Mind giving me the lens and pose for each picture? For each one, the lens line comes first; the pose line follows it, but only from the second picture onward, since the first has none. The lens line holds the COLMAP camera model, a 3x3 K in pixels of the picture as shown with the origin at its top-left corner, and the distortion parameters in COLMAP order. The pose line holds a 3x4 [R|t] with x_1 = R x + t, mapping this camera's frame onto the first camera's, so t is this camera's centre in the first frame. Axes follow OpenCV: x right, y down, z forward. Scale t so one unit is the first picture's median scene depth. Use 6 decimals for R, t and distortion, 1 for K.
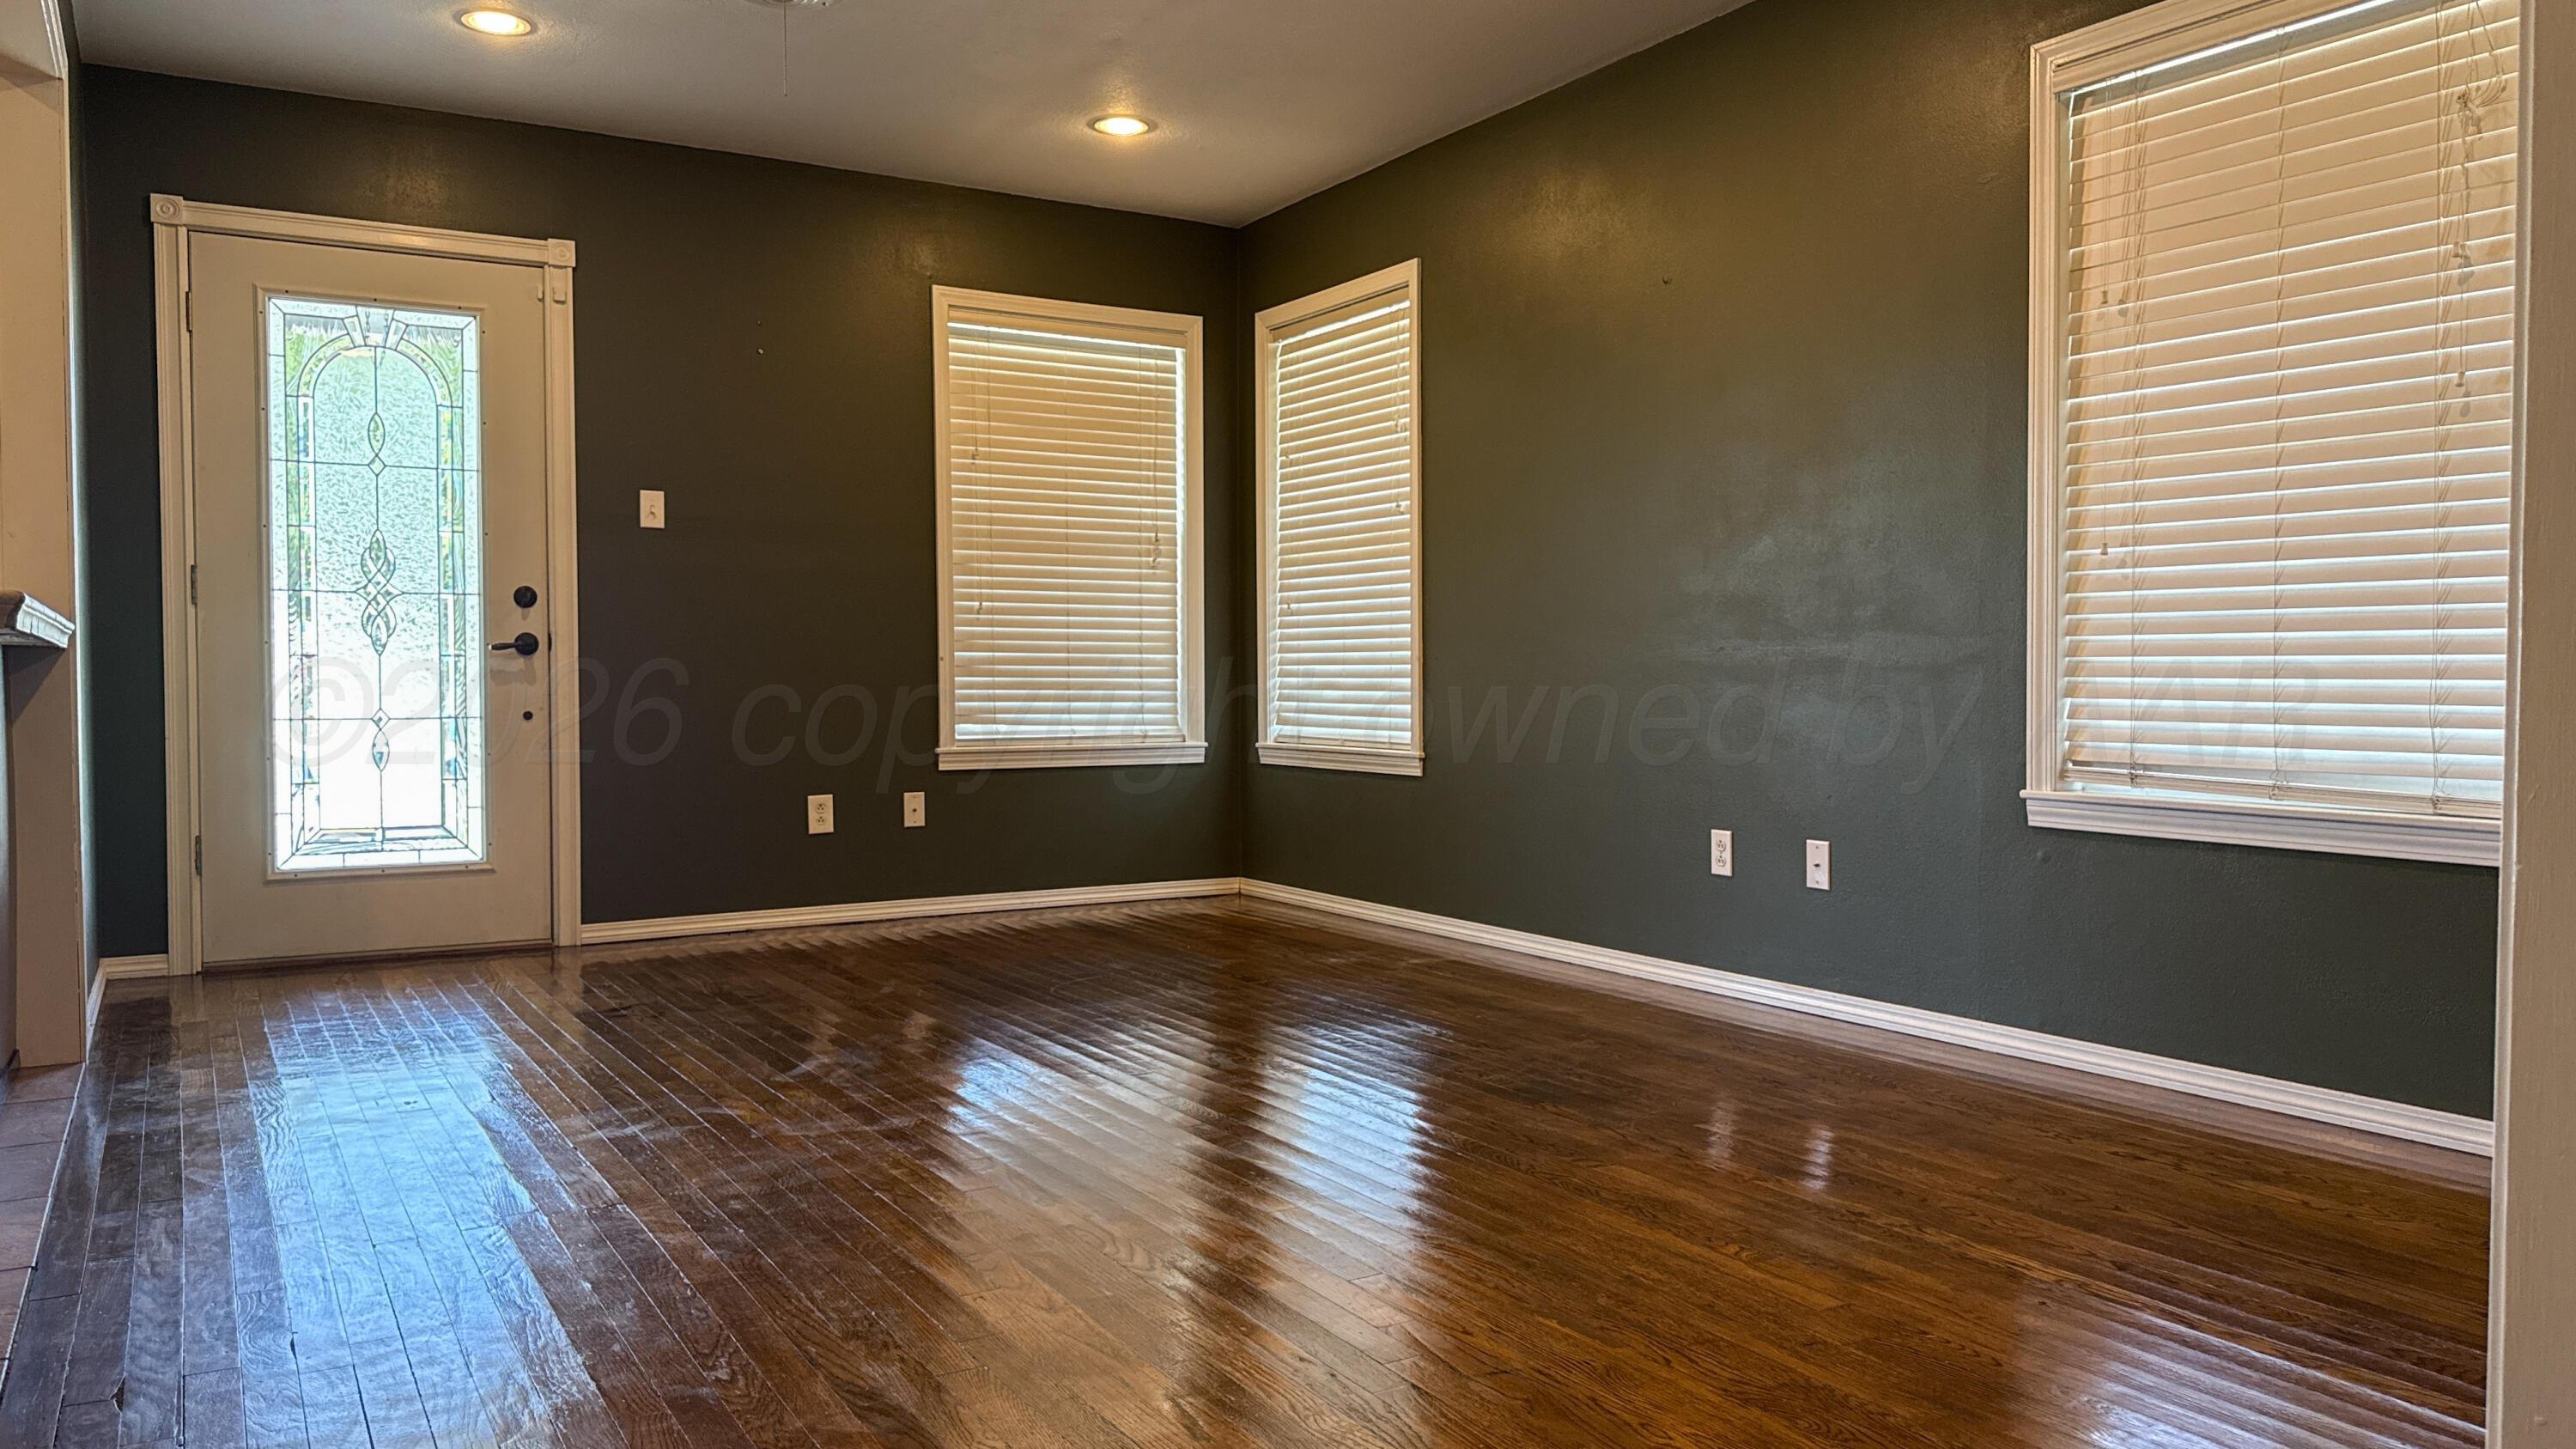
lens RADIAL K [[1823.4, 0, 1301.6], [0, 1823.4, 726.8], [0, 0, 1]] dist [0.121672, -0.152309]
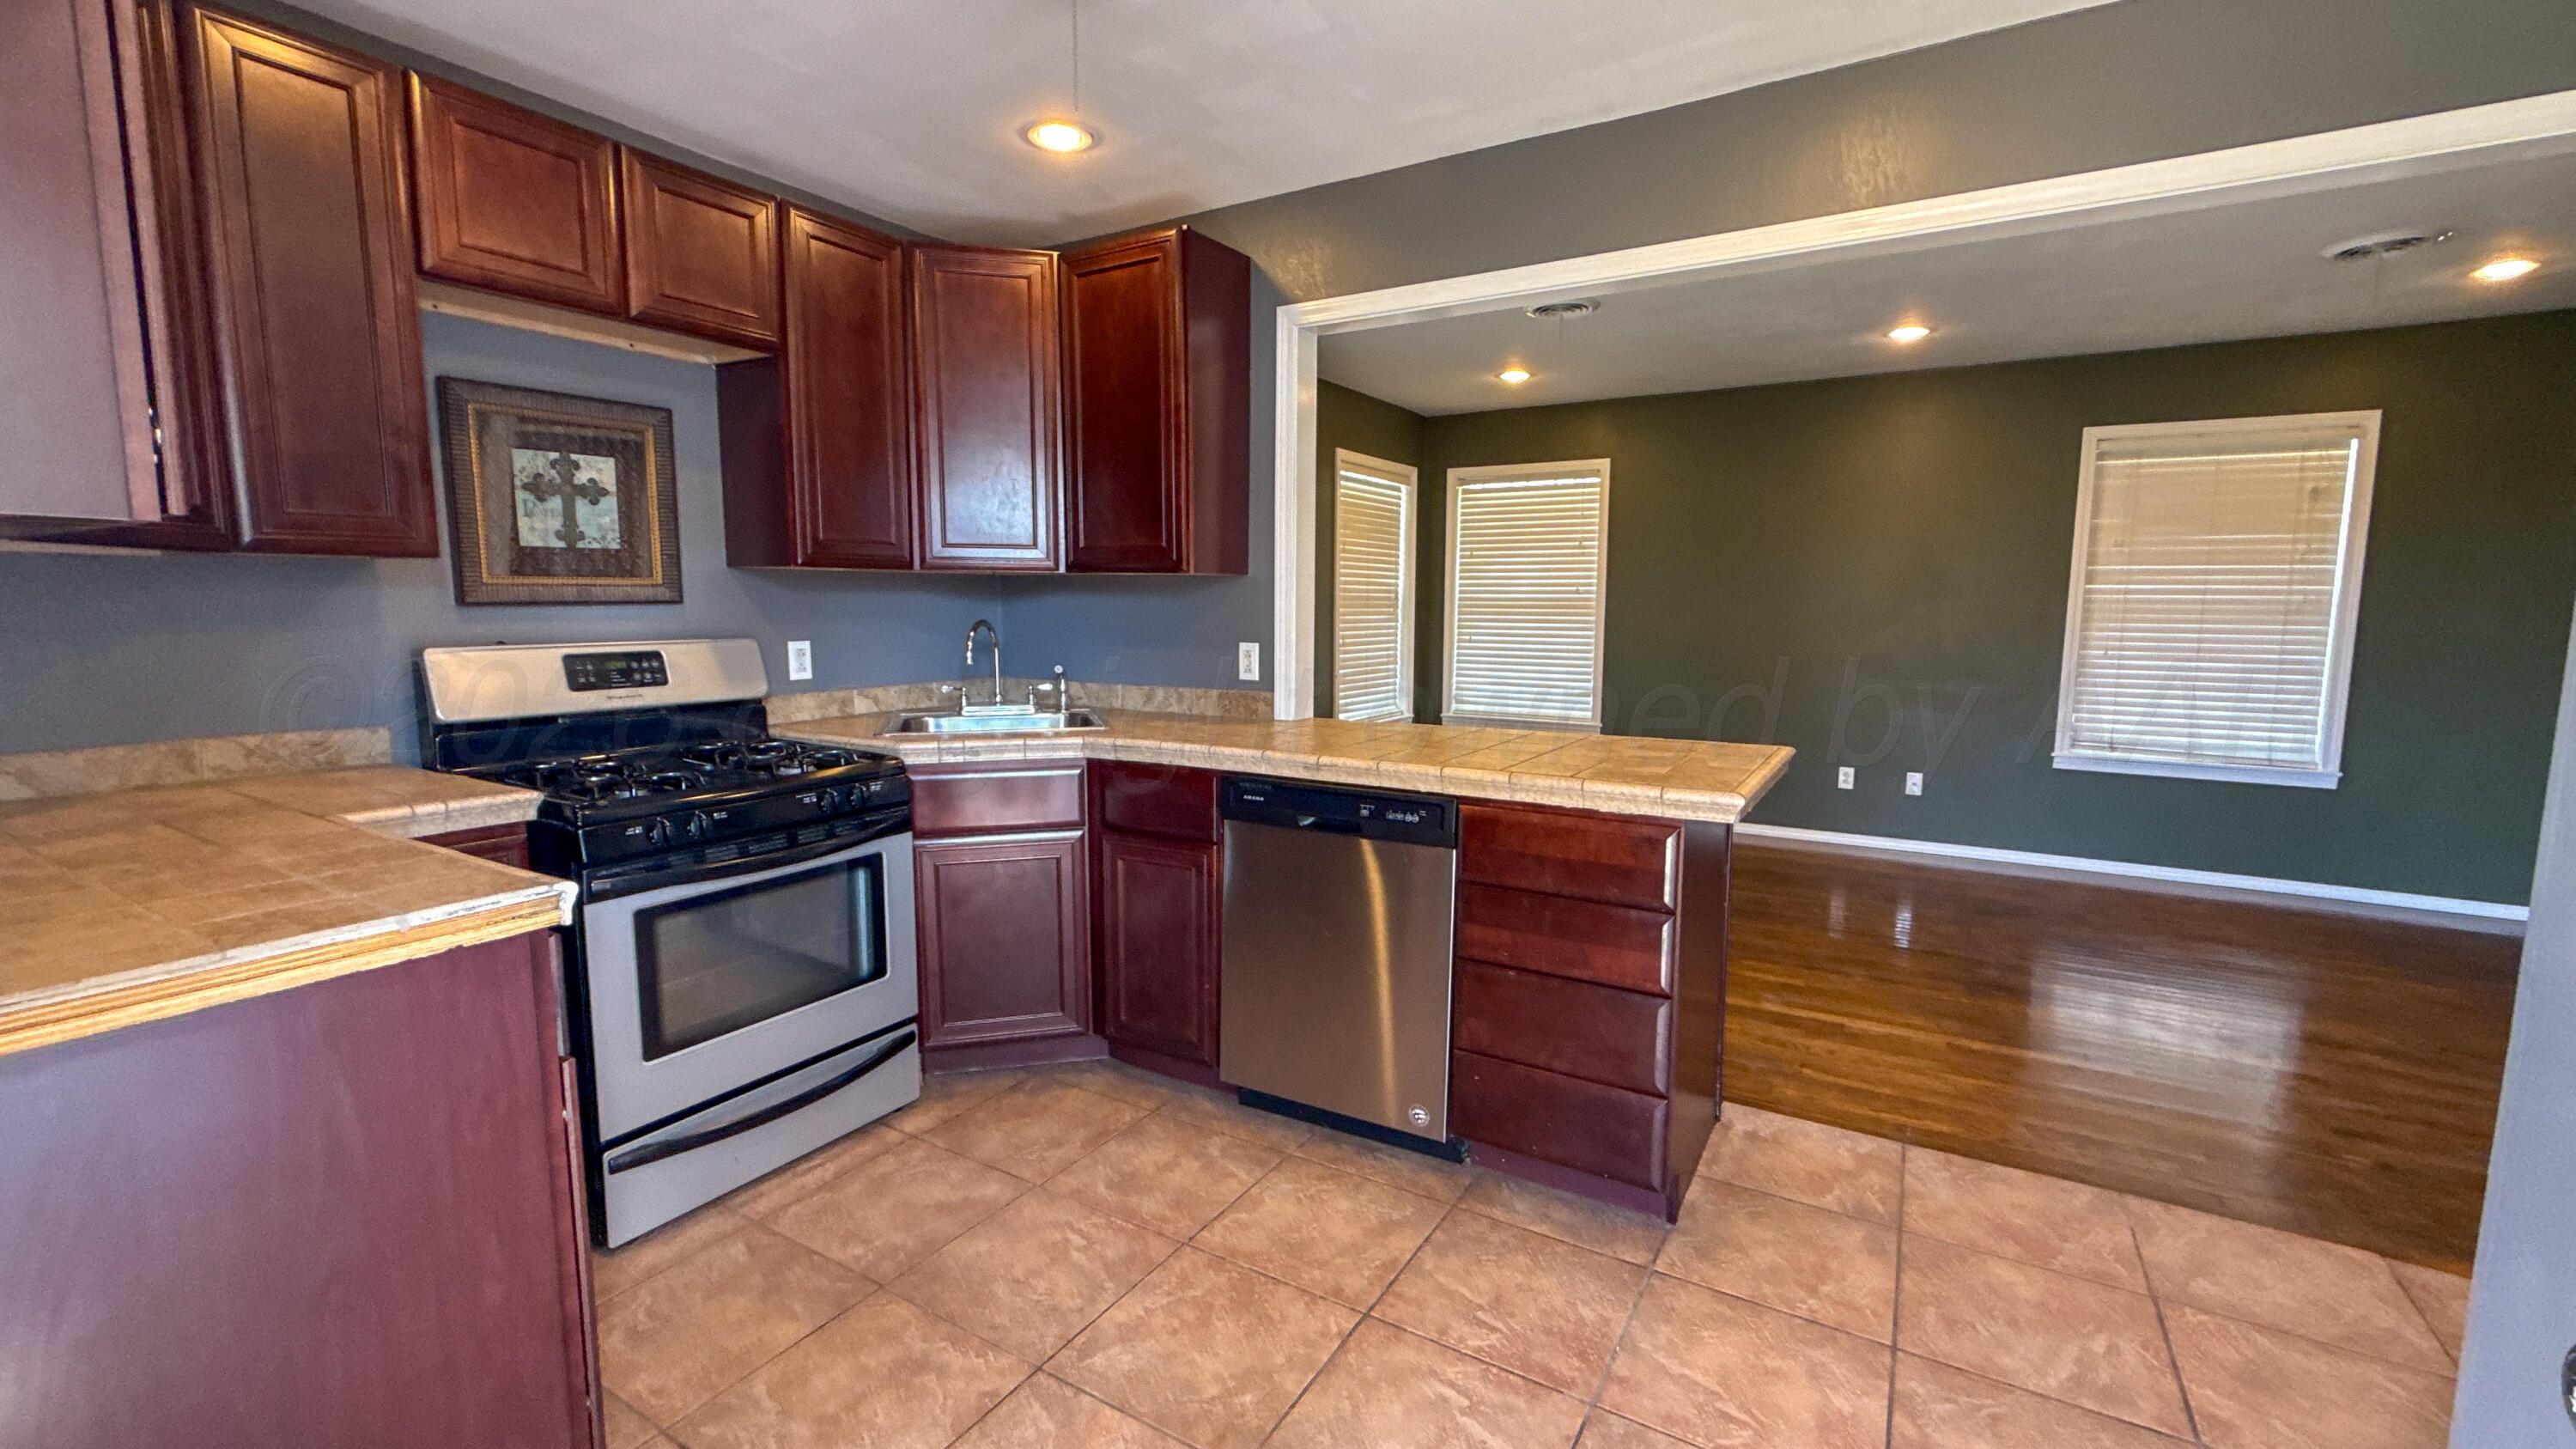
lens RADIAL K [[1056.8, 0, 1279.1], [0, 1056.8, 730.5], [0, 0, 1]] dist [0.002867, 0.000059]
pose [[0.889706, -0.046794, 0.454129, -0.689857], [0.004199, 0.995530, 0.094354, -0.078925], [-0.456514, -0.082040, 0.885925, 0.174838]]
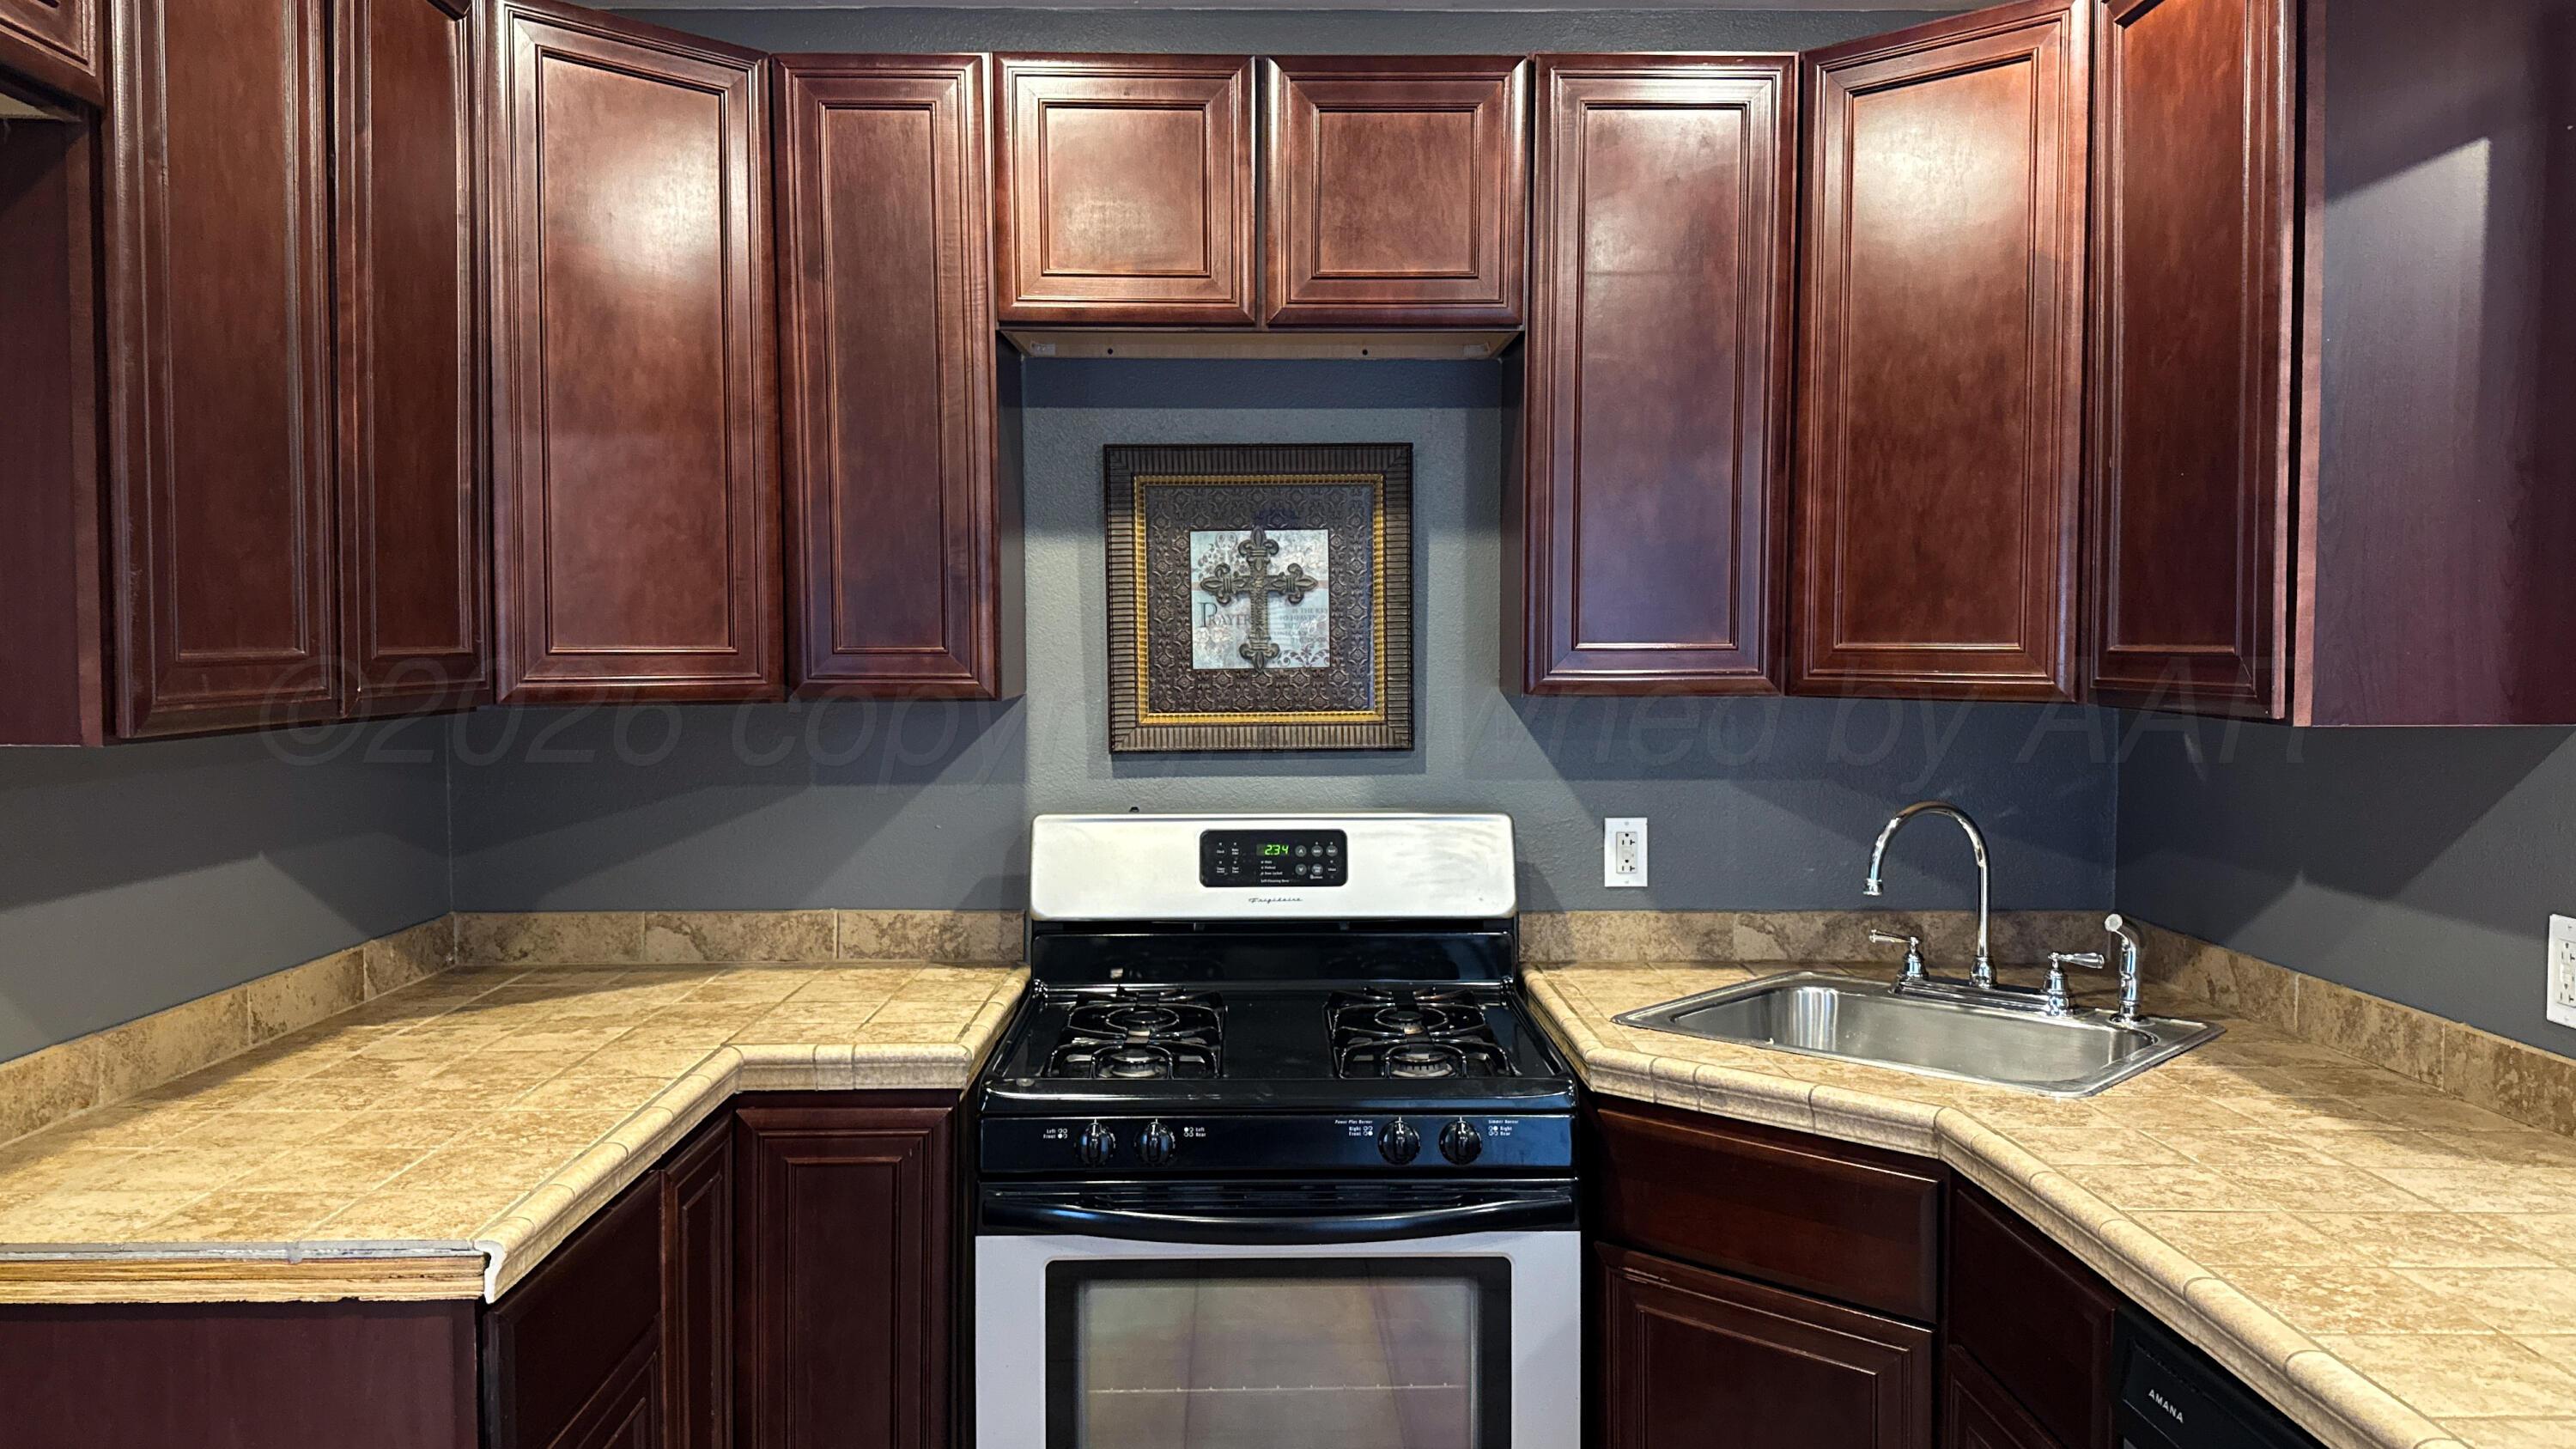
lens RADIAL K [[1823.4, 0, 1301.6], [0, 1823.4, 726.8], [0, 0, 1]] dist [0.121672, -0.152309]
pose [[0.867669, 0.028131, -0.496346, -0.492577], [-0.020801, 0.999578, 0.020290, -0.107686], [0.496707, -0.007280, 0.867888, 0.266401]]
